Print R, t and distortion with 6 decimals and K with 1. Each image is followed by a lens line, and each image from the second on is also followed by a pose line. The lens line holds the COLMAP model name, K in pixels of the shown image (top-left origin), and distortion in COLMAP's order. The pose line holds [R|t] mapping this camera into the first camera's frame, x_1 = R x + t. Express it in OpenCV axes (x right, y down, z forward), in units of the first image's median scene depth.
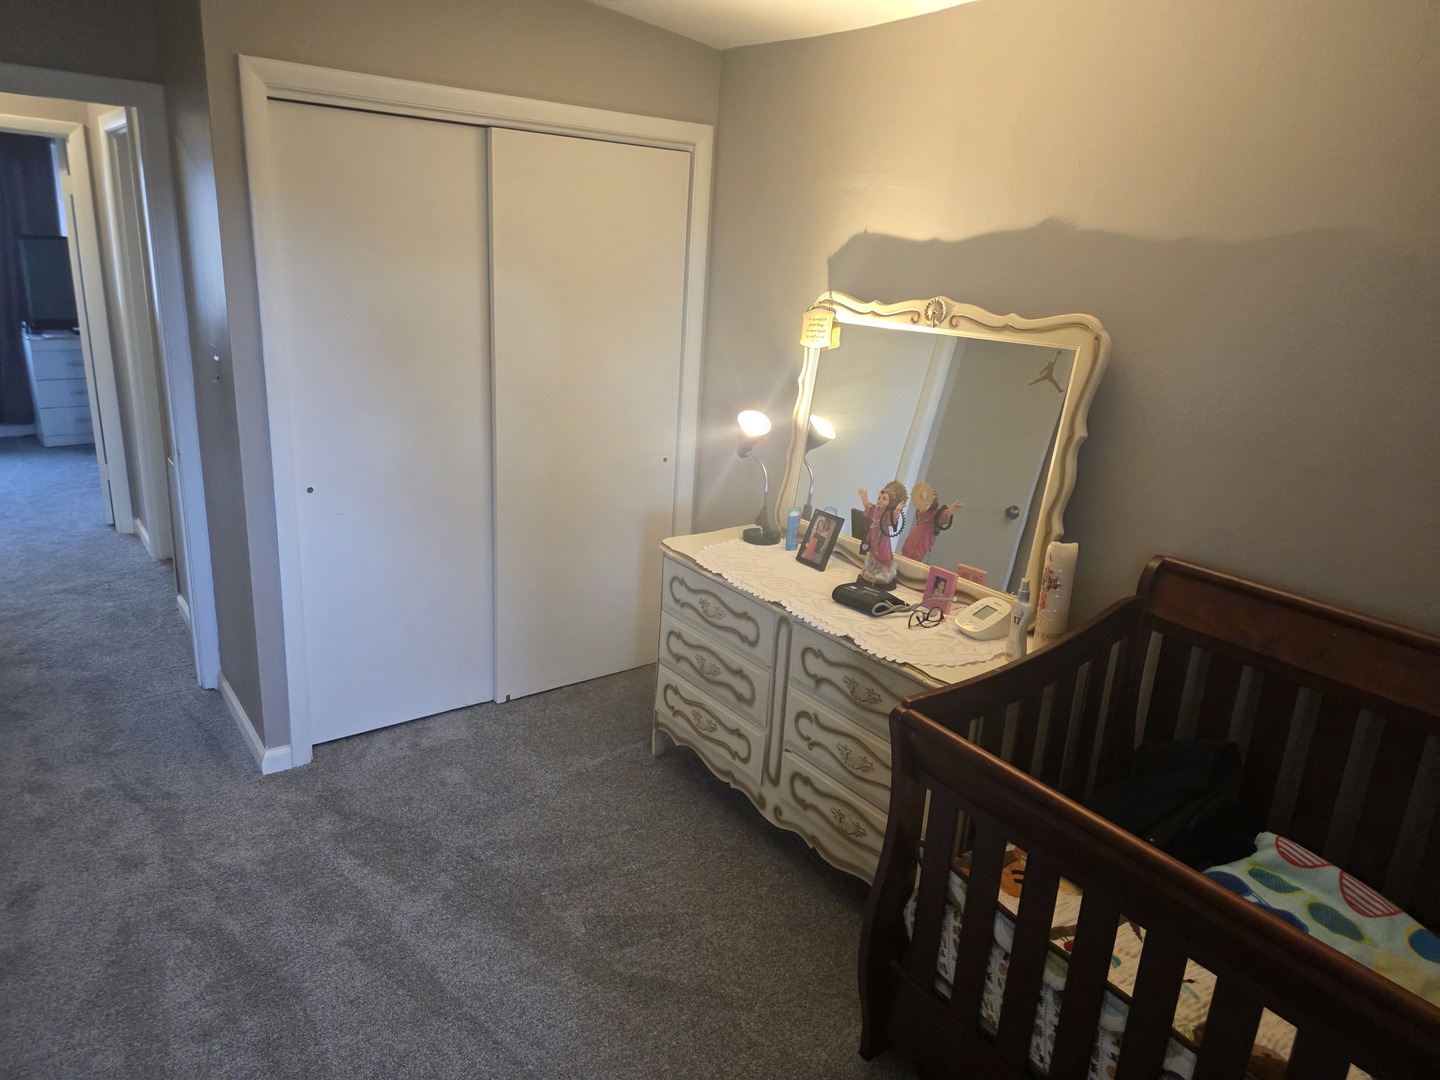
lens RADIAL K [[969.9, 0, 716.1], [0, 969.9, 545.1], [0, 0, 1]] dist [0.056926, 0.001094]
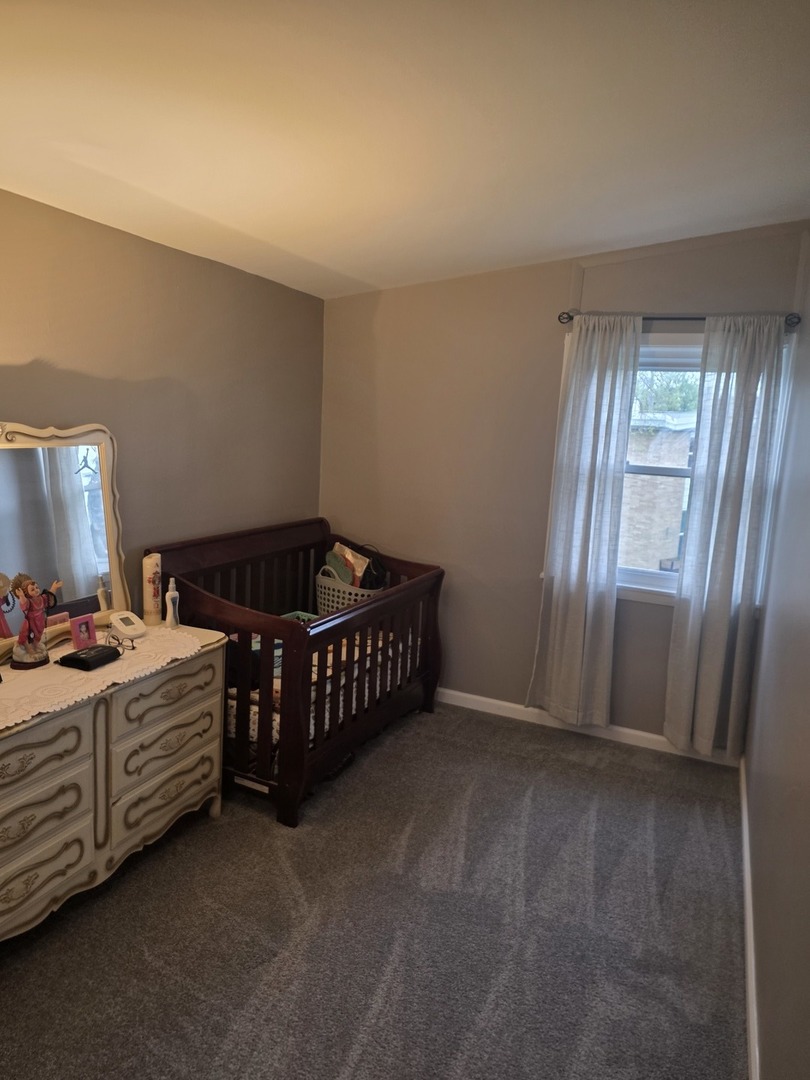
lens RADIAL K [[727.4, 0, 401.4], [0, 727.4, 534.4], [0, 0, 1]] dist [0.056926, 0.001094]
pose [[-0.493848, -0.217338, 0.841949, -0.805443], [0.172758, 0.924435, 0.339962, -0.344776], [-0.852214, 0.313343, -0.418984, 1.001261]]
